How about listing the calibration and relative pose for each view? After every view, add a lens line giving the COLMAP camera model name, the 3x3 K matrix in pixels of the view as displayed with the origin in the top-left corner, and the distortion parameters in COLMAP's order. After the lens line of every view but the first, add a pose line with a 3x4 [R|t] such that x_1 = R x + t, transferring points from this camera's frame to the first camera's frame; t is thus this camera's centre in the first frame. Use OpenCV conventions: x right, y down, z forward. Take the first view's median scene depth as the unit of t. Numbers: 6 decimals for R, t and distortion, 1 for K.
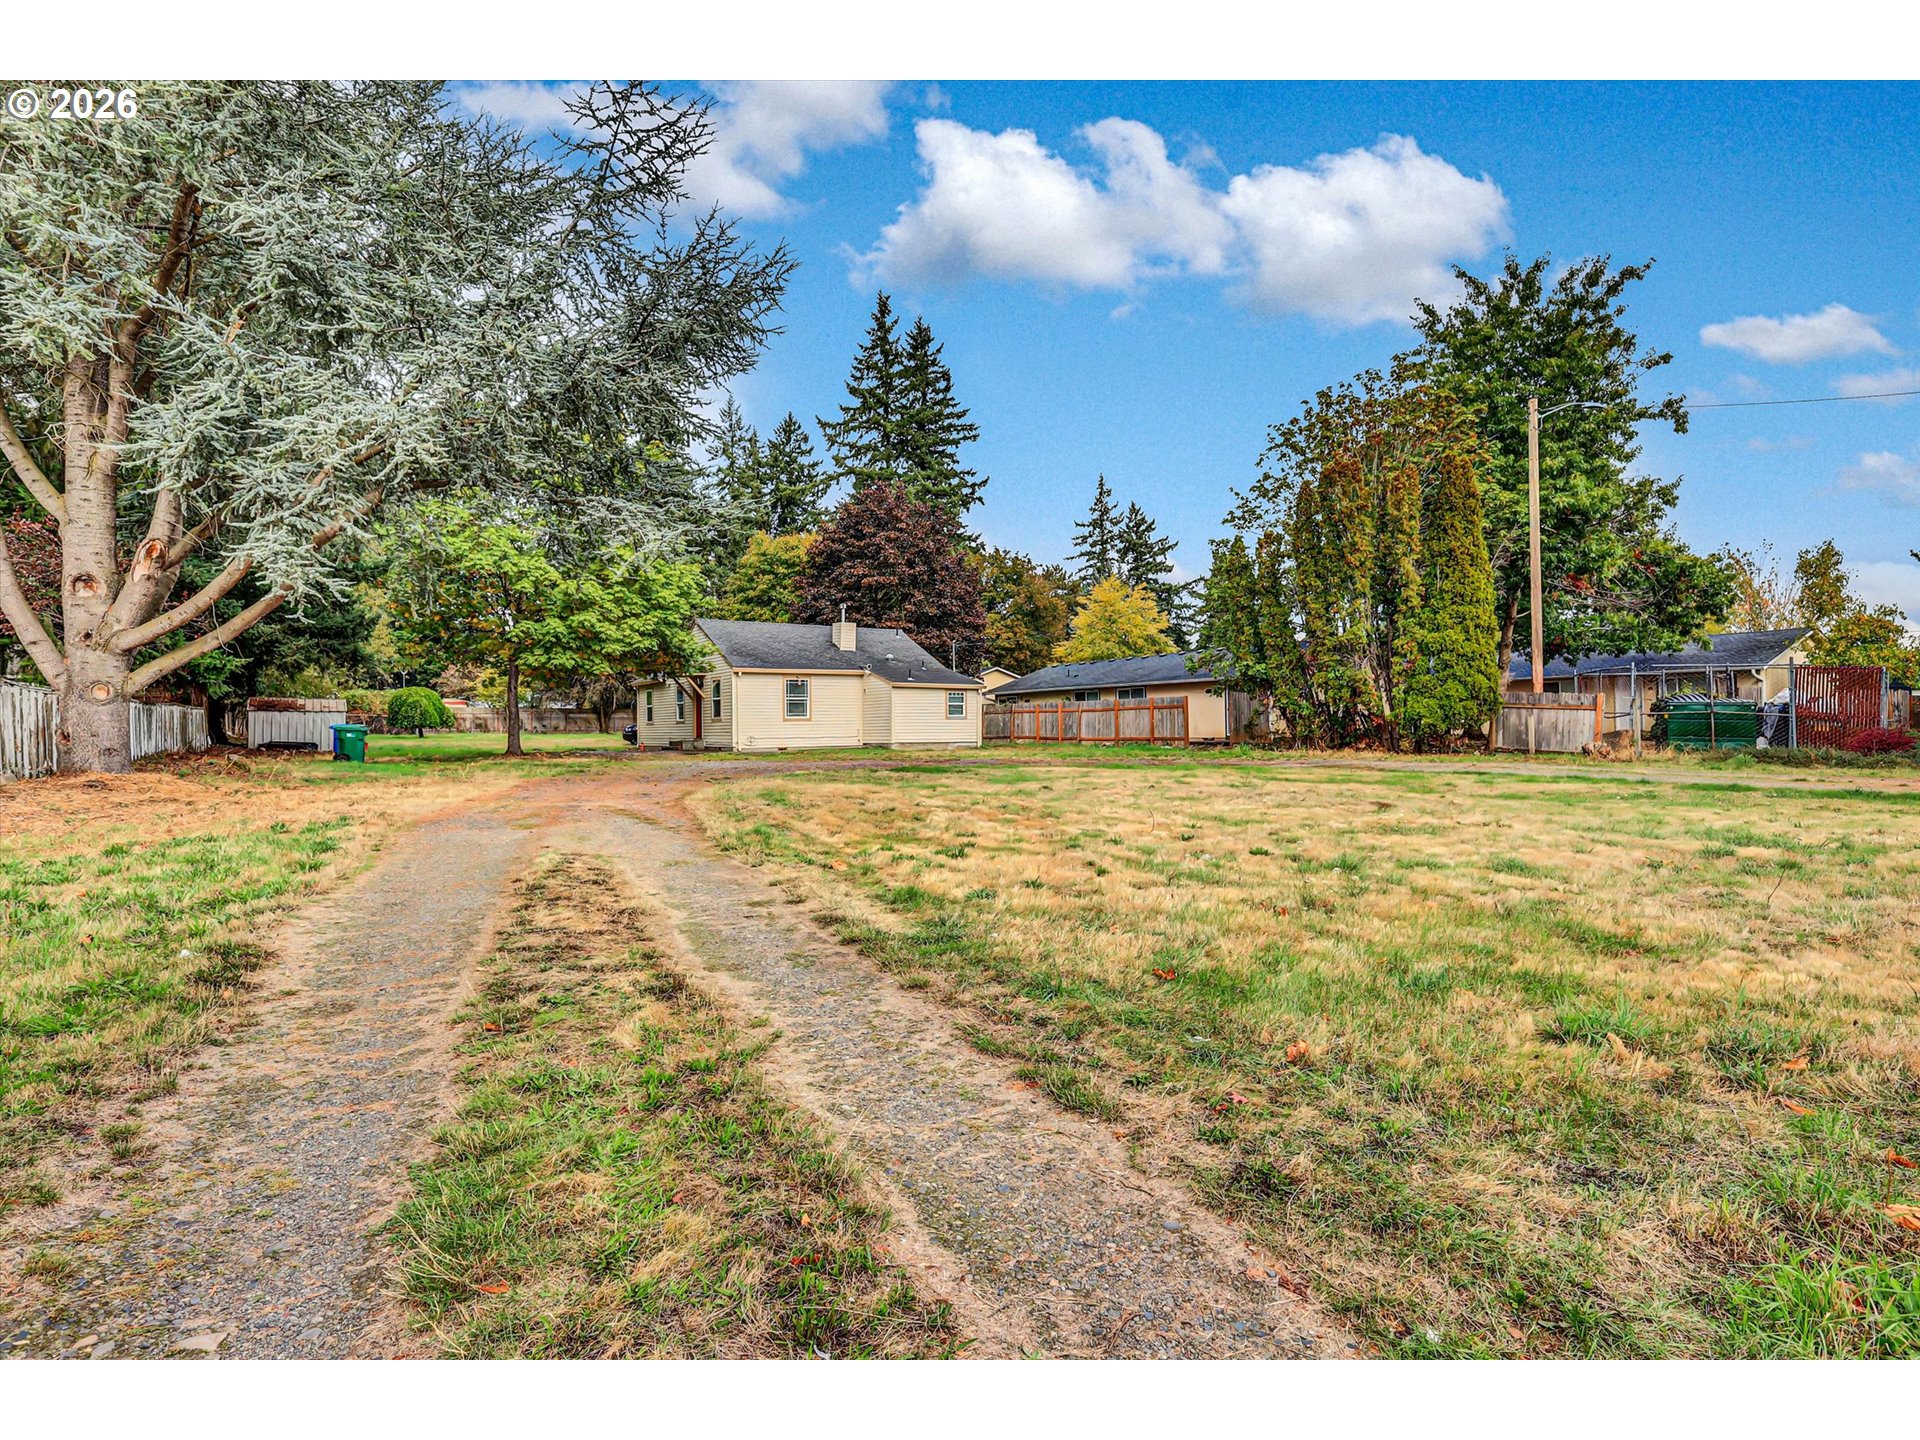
lens RADIAL K [[904.8, 0, 961.6], [0, 904.8, 716.2], [0, 0, 1]] dist [0.005288, 0.000307]
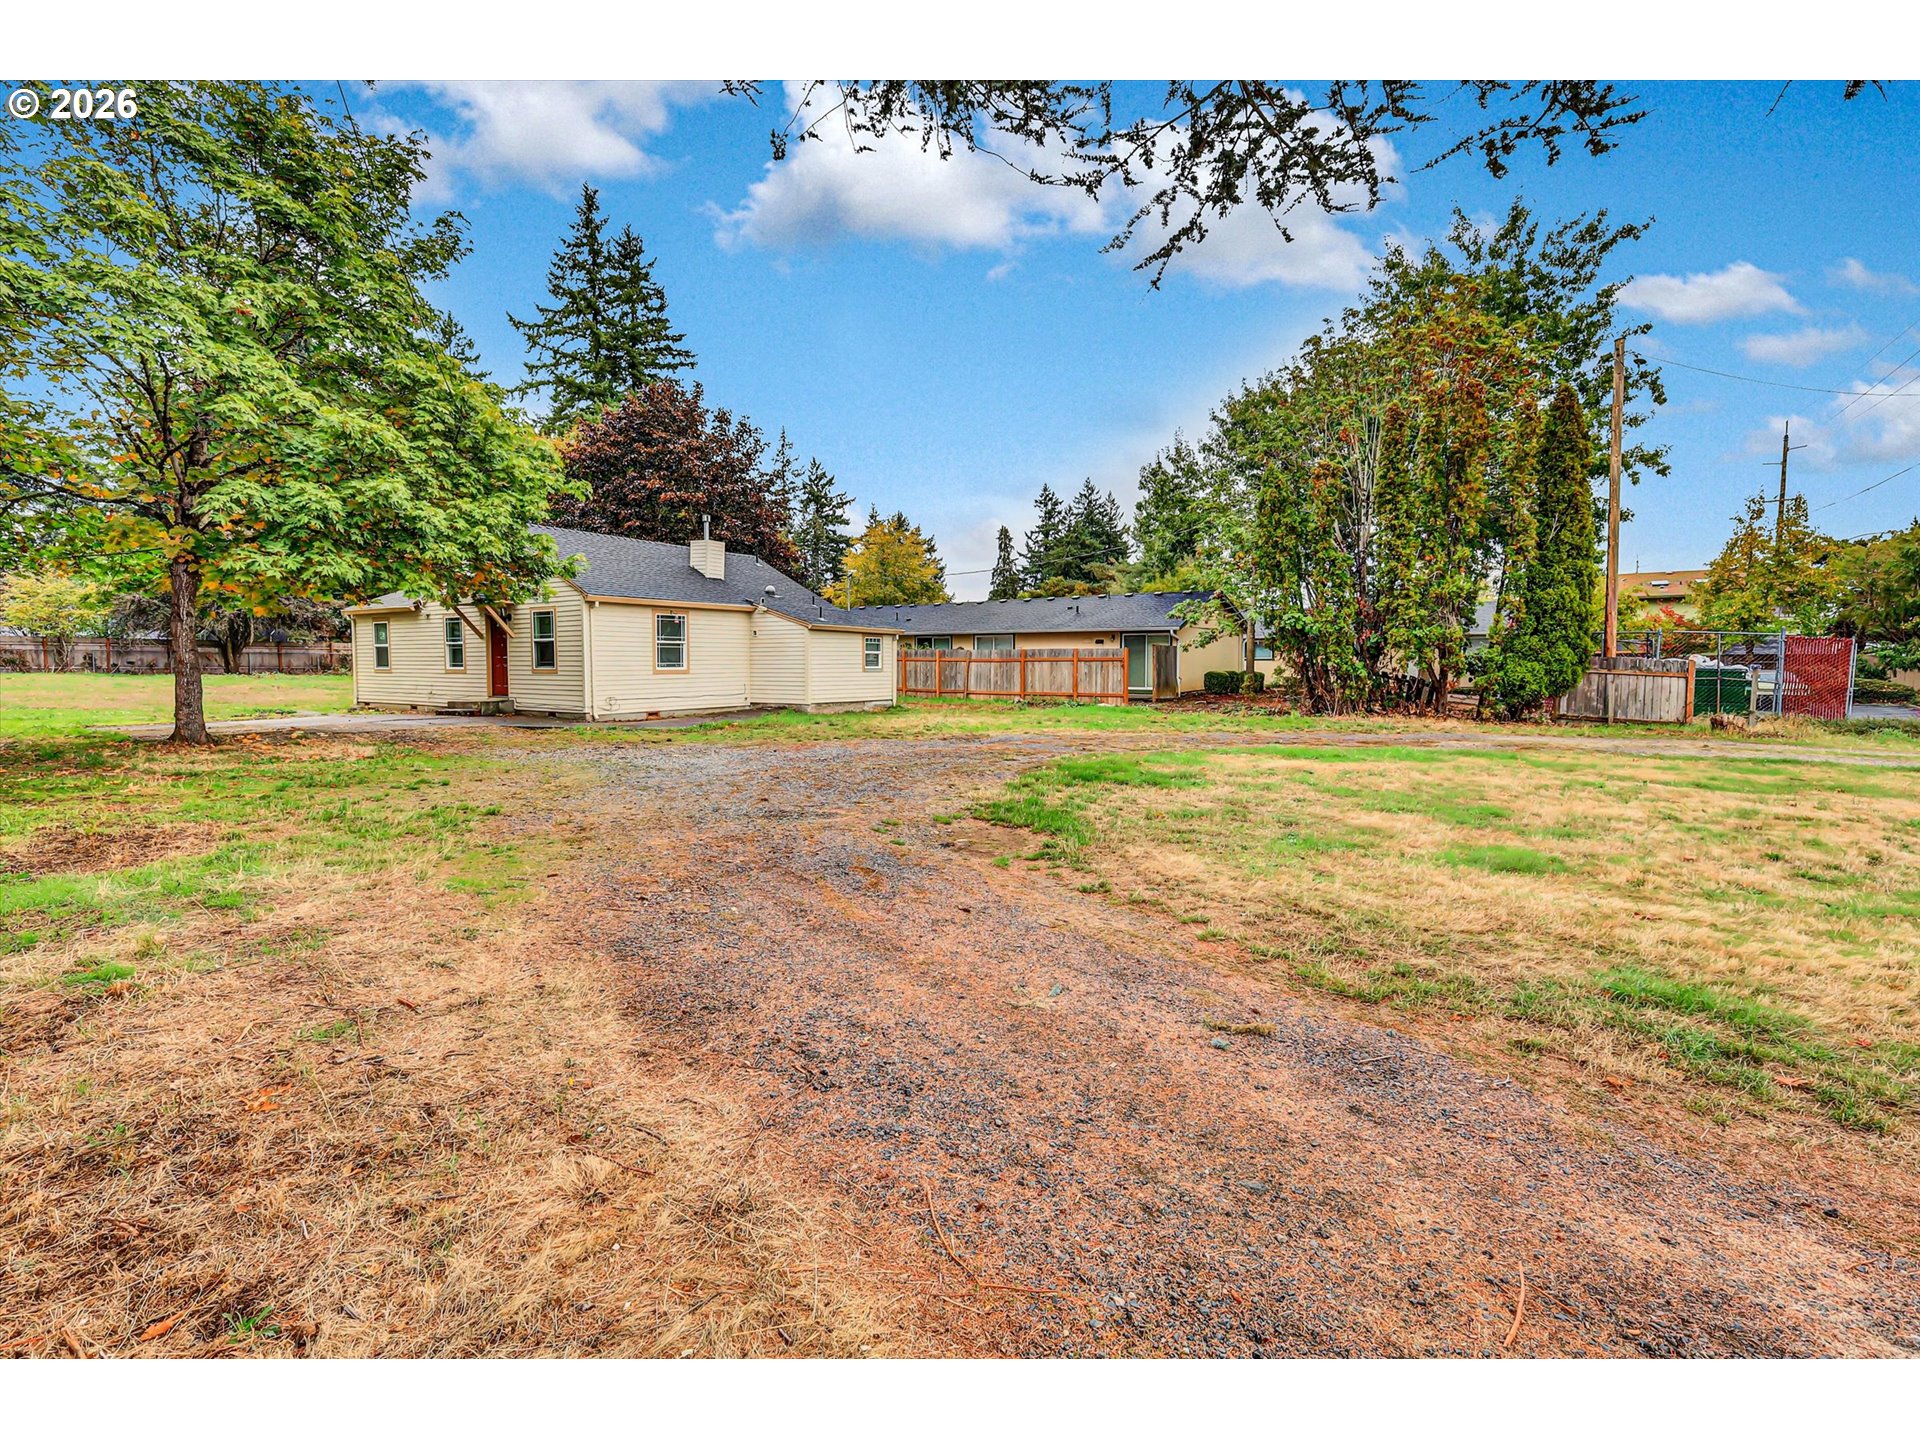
lens RADIAL K [[802.4, 0, 958.9], [0, 802.4, 701.0], [0, 0, 1]] dist [0.013019, 0.000080]
pose [[0.925830, -0.007795, 0.377860, -0.171521], [-0.014848, 0.998265, 0.056976, -0.010261], [-0.377648, -0.058360, 0.924108, 0.261799]]
